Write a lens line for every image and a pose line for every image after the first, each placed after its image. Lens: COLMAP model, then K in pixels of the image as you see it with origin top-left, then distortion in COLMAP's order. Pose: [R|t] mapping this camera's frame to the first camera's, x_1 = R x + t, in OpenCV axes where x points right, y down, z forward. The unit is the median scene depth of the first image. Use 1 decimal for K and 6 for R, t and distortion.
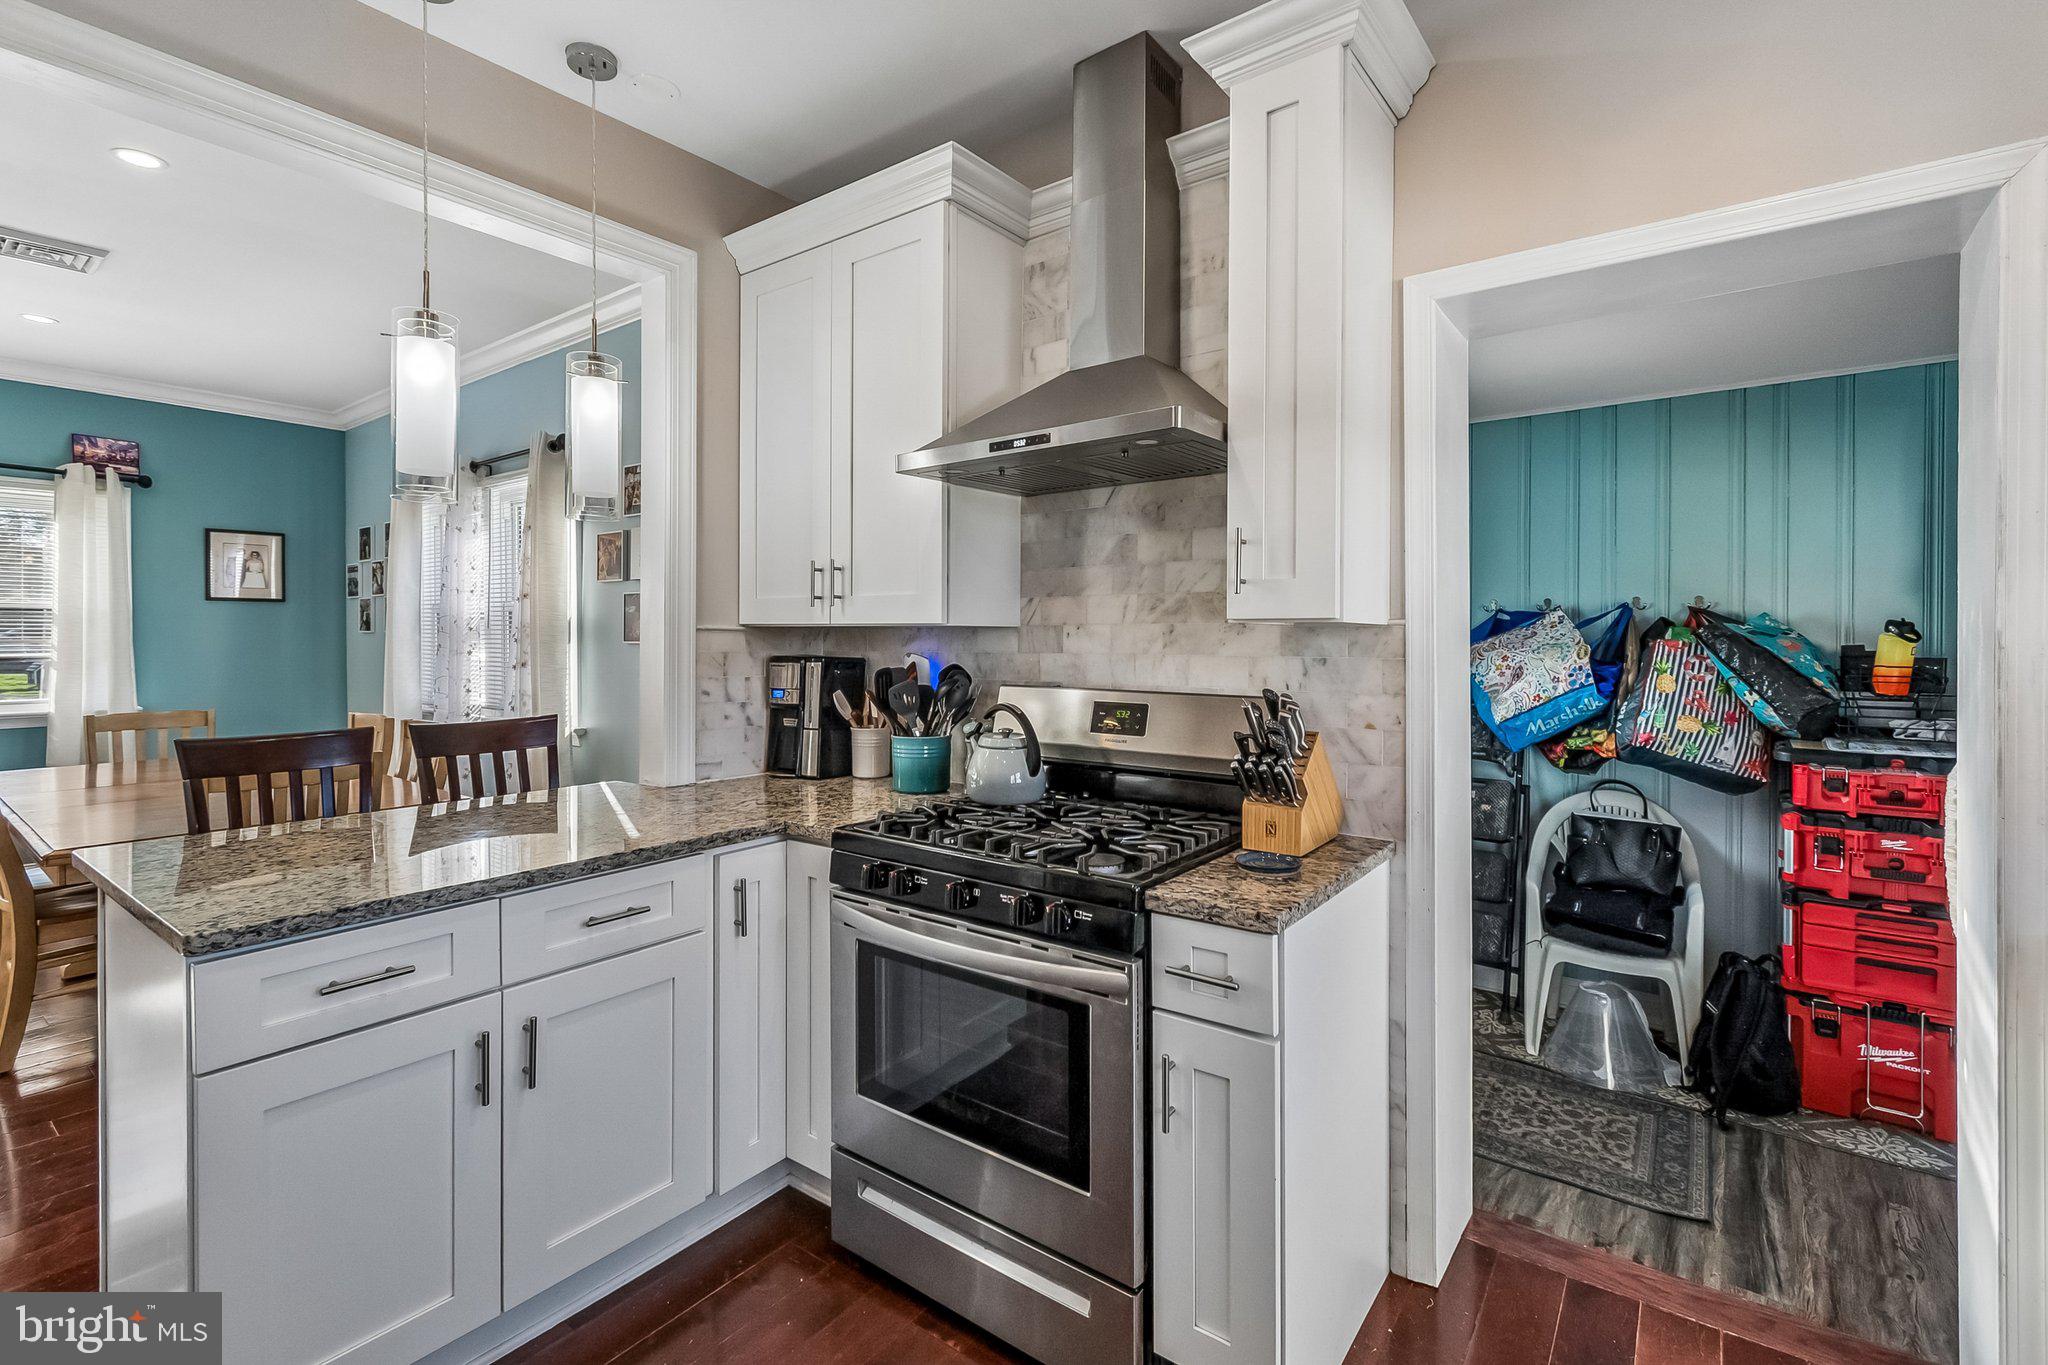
lens RADIAL K [[929.9, 0, 1031.3], [0, 929.9, 647.2], [0, 0, 1]] dist [0.004821, -0.000864]
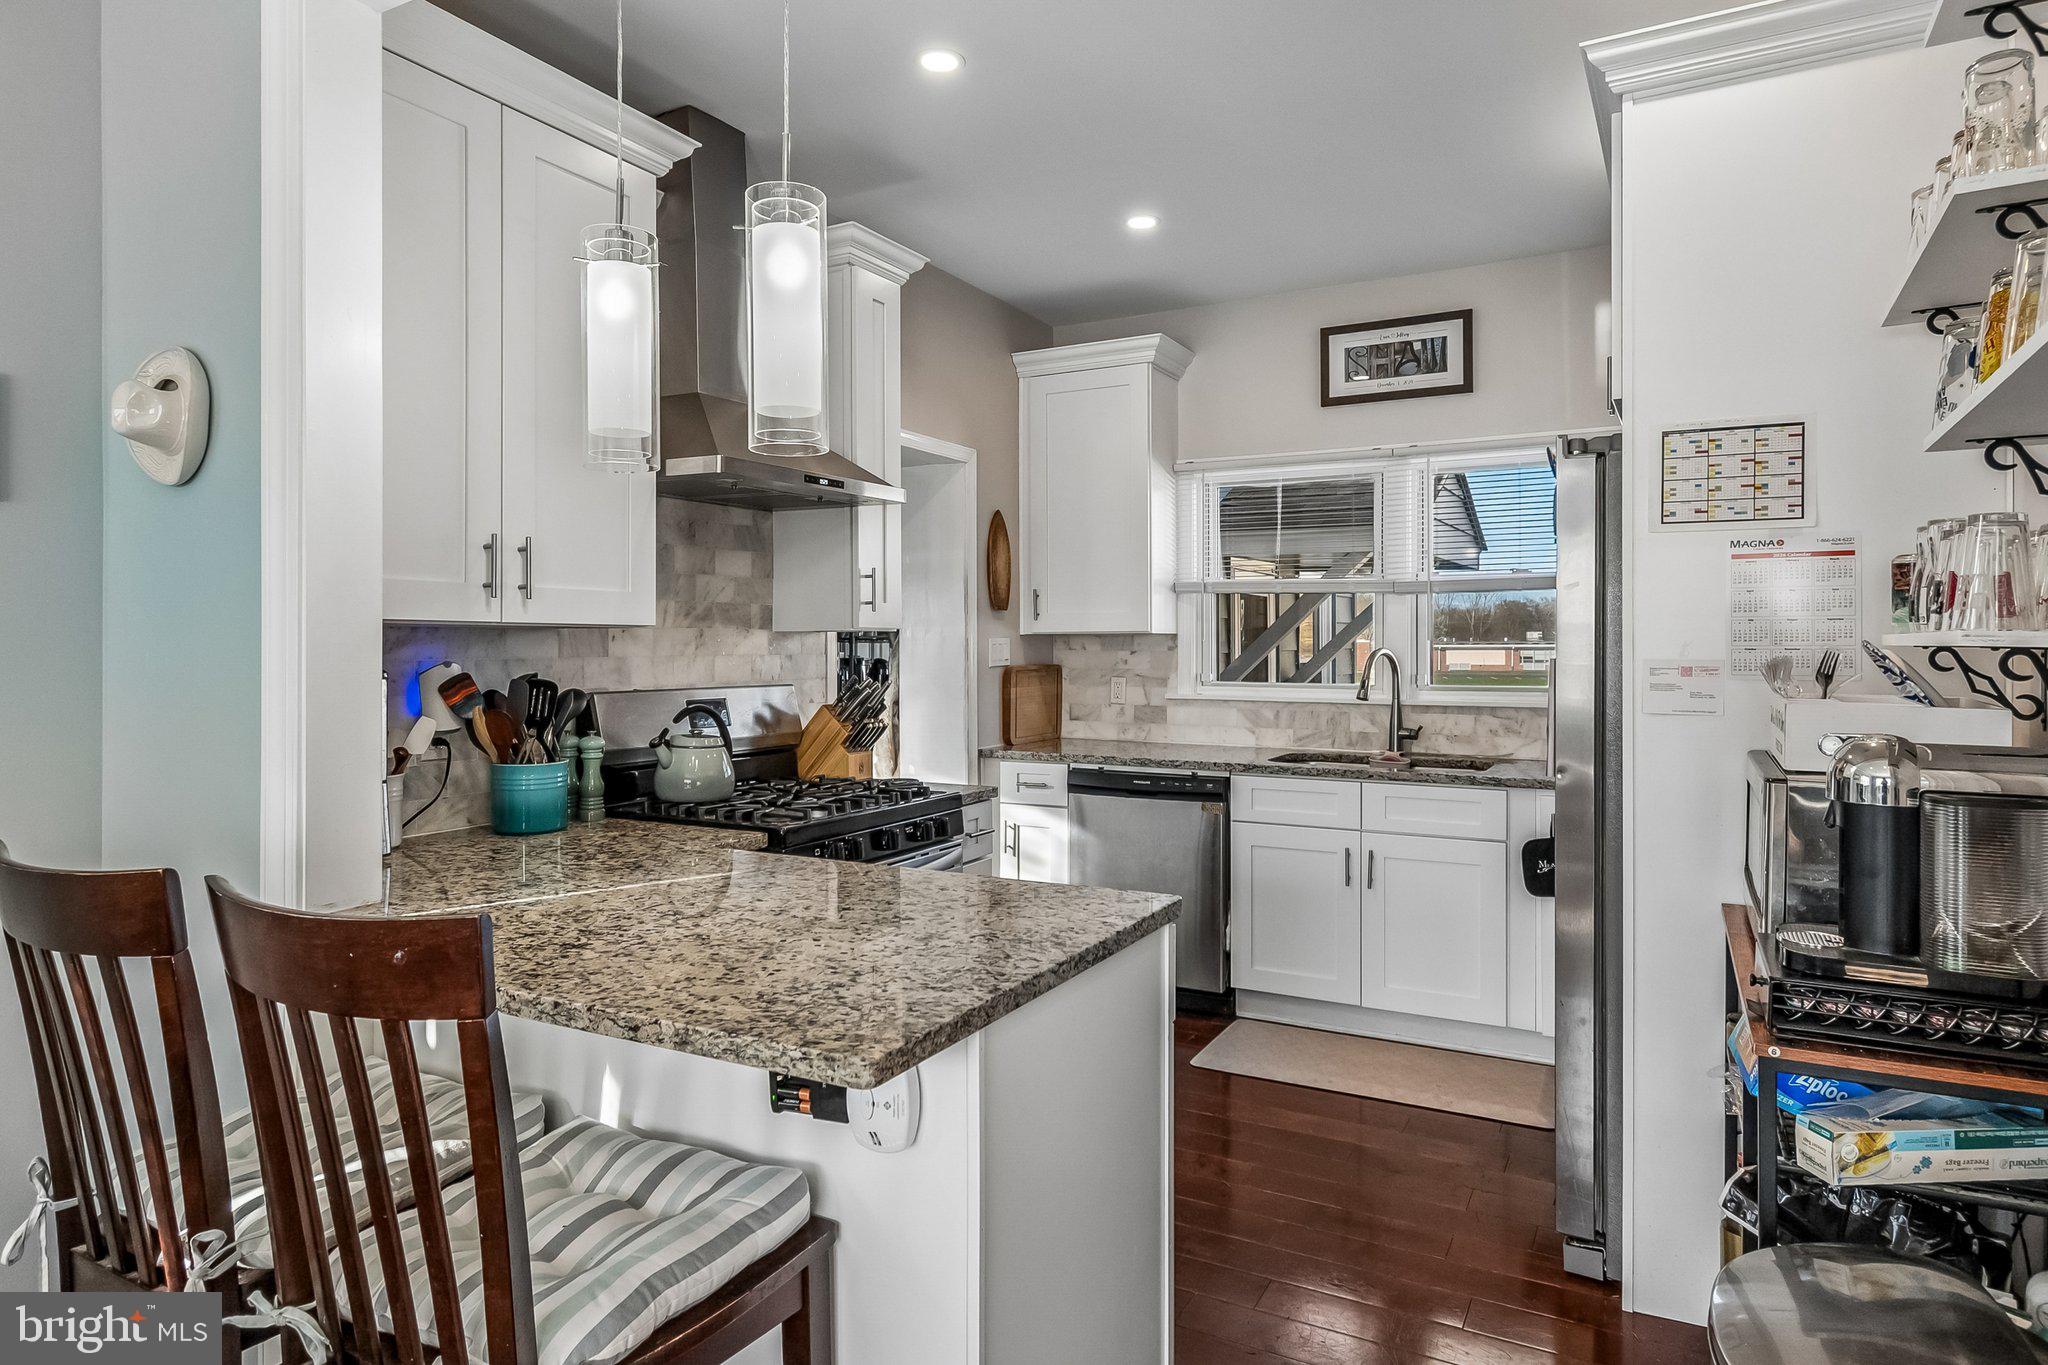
lens RADIAL K [[1184.5, 0, 1024.9], [0, 1184.5, 642.7], [0, 0, 1]] dist [0.001494, 0.000212]
pose [[-0.145364, -0.000945, 0.989378, -1.312355], [0.010970, 0.999937, 0.002566, -0.007119], [-0.989317, 0.011226, -0.145344, 0.796221]]
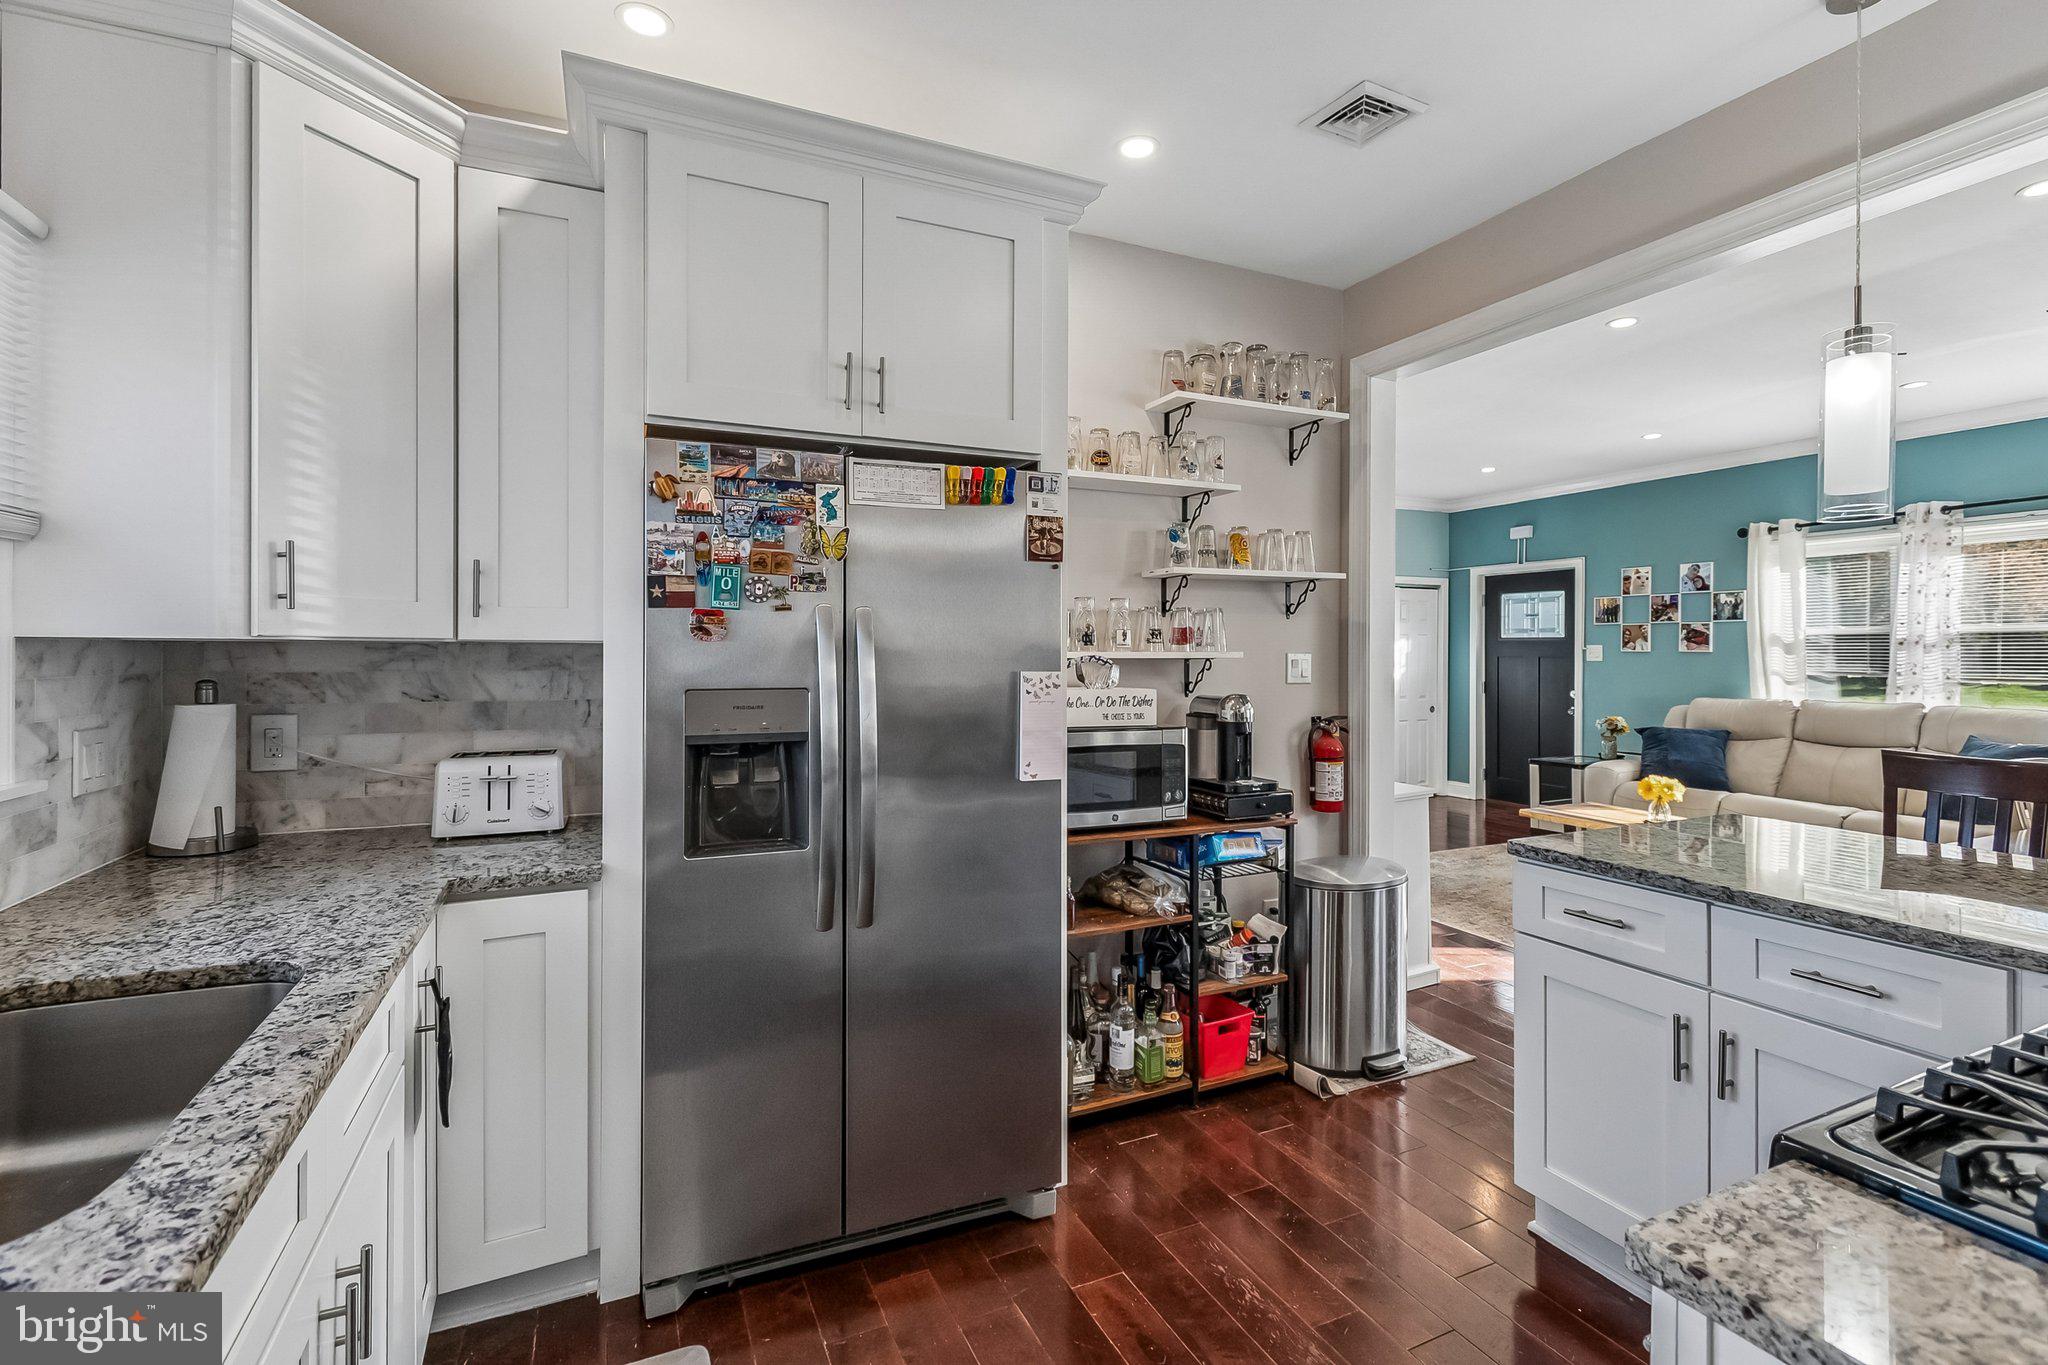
lens RADIAL K [[929.9, 0, 1031.3], [0, 929.9, 647.2], [0, 0, 1]] dist [0.004821, -0.000864]
pose [[-0.472169, -0.007770, -0.881474, 0.522426], [-0.012407, 0.999921, -0.002168, -0.007444], [0.881421, 0.009913, -0.472228, 0.586685]]
